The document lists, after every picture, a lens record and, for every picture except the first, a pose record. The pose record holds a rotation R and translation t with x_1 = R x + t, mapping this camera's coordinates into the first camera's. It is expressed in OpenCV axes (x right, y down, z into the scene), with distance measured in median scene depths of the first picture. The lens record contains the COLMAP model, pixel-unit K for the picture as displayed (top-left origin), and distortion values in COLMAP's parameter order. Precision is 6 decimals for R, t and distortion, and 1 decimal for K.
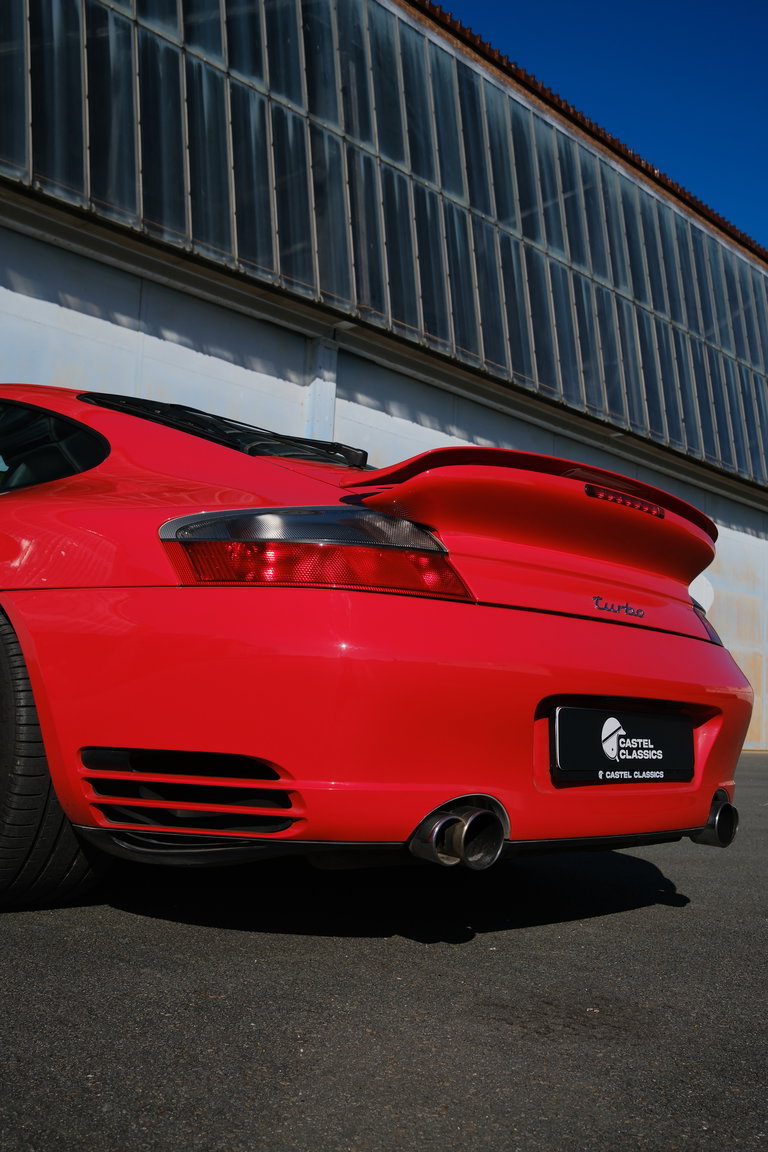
lens RADIAL K [[1171.2, 0, 383.7], [0, 1171.2, 571.3], [0, 0, 1]] dist [0.009430, 0.000000]
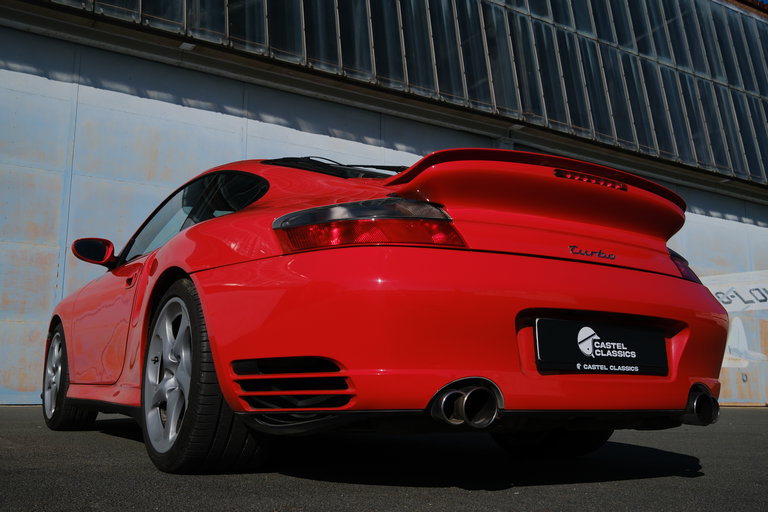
lens RADIAL K [[780.8, 0, 377.9], [0, 780.8, 238.3], [0, 0, 1]] dist [0.009430, 0.000000]
pose [[0.964378, -0.092304, -0.247903, 0.176169], [0.070483, 0.992929, -0.095515, 0.081542], [0.254967, 0.074640, 0.964065, 0.006661]]
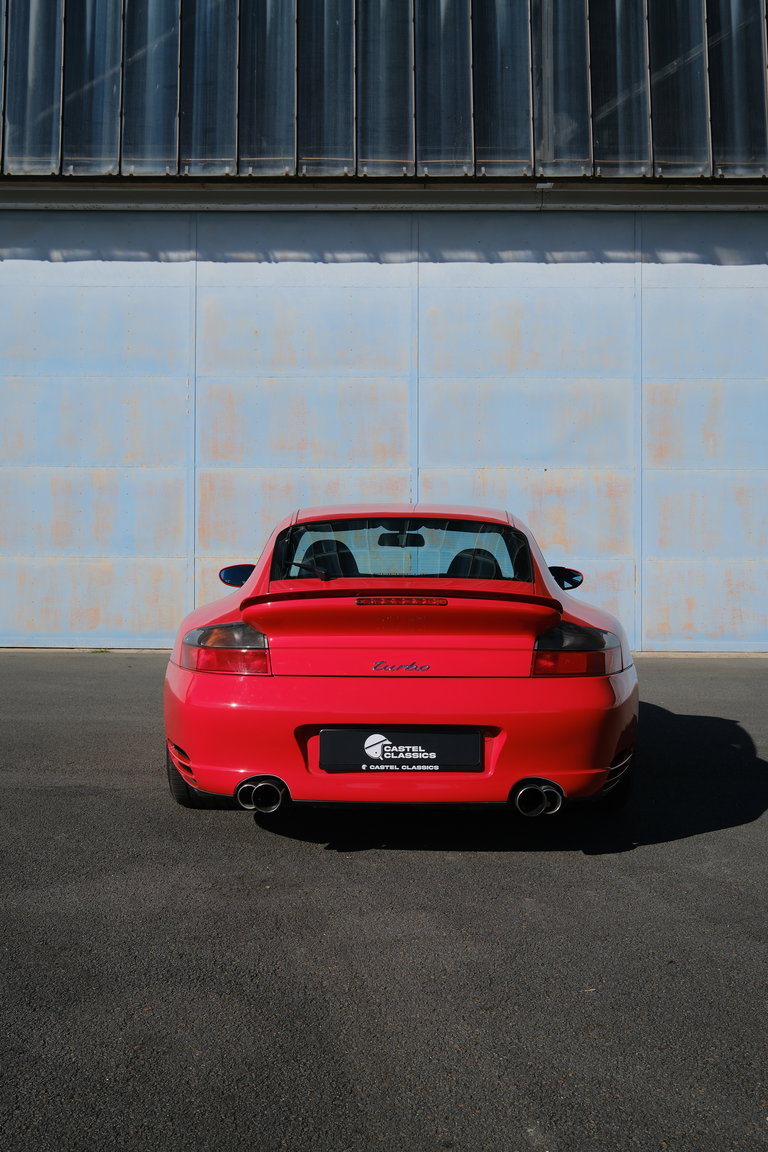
lens RADIAL K [[1171.2, 0, 384.0], [0, 1171.2, 575.9], [0, 0, 1]] dist [0.009430, 0.000000]
pose [[0.664689, -0.040174, -0.746039, 1.342514], [0.114737, 0.992197, 0.048796, -0.169041], [0.738257, -0.118032, 0.664112, -0.094350]]
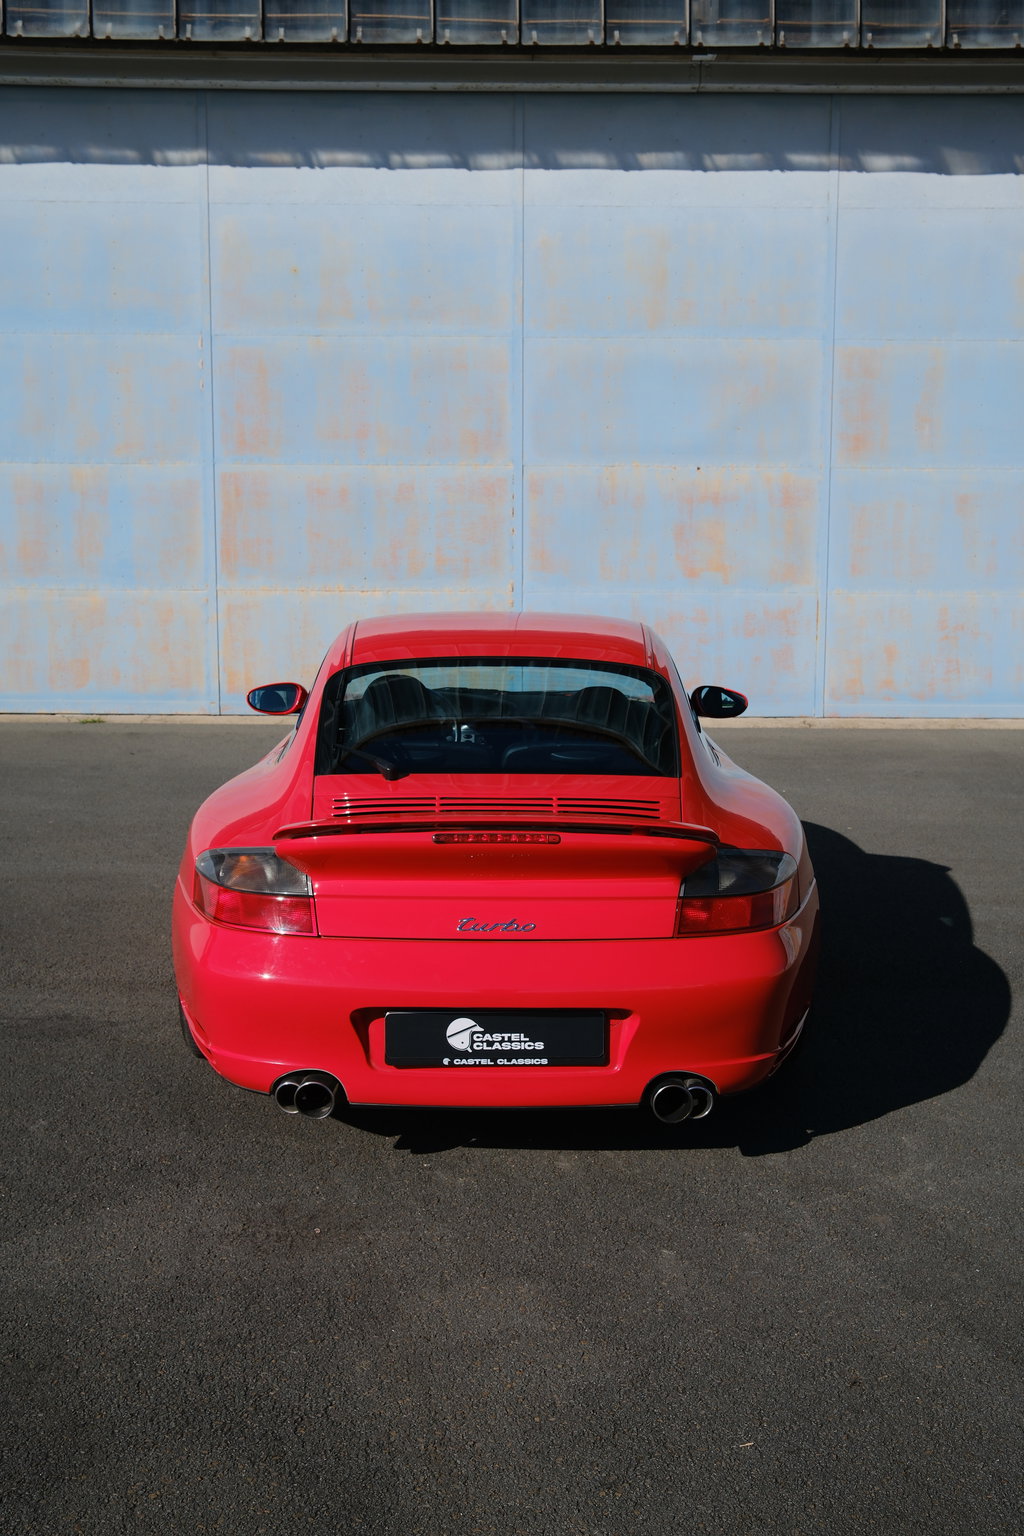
lens RADIAL K [[1561.6, 0, 507.8], [0, 1561.6, 772.8], [0, 0, 1]] dist [0.009430, 0.000000]
pose [[0.678620, 0.069364, -0.731207, 1.291812], [0.114229, 0.973451, 0.198358, -0.412892], [0.725553, -0.218135, 0.652680, -0.002374]]
